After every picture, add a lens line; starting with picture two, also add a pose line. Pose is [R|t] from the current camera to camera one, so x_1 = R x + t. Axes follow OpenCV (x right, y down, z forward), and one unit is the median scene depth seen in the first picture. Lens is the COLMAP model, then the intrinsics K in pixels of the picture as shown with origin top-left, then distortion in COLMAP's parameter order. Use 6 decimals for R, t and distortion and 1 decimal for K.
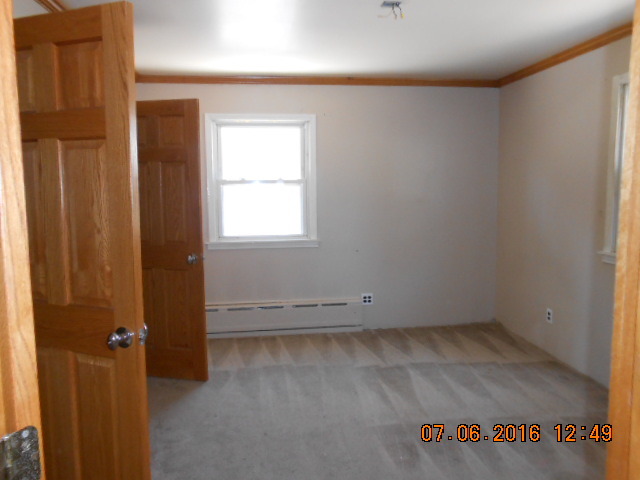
lens RADIAL K [[501.8, 0, 320.0], [0, 501.8, 240.0], [0, 0, 1]] dist [-0.002202, 0.001204]
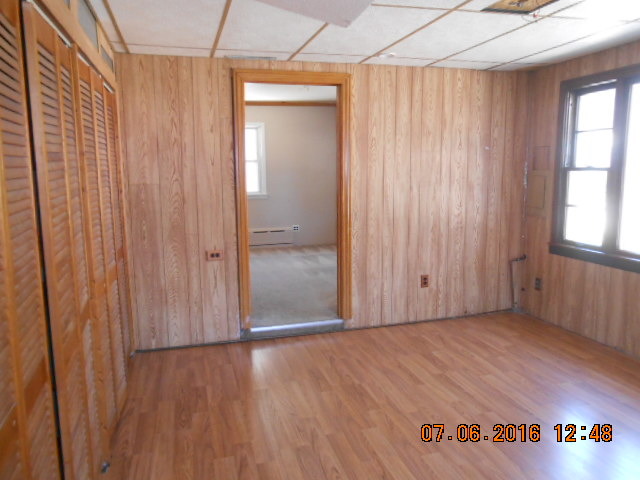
lens RADIAL K [[501.8, 0, 320.0], [0, 501.8, 240.0], [0, 0, 1]] dist [-0.002202, 0.001204]
pose [[0.989423, -0.028192, 0.142292, -0.076609], [0.022188, 0.998802, 0.043608, 0.088017], [-0.143351, -0.039990, 0.988864, -0.778640]]
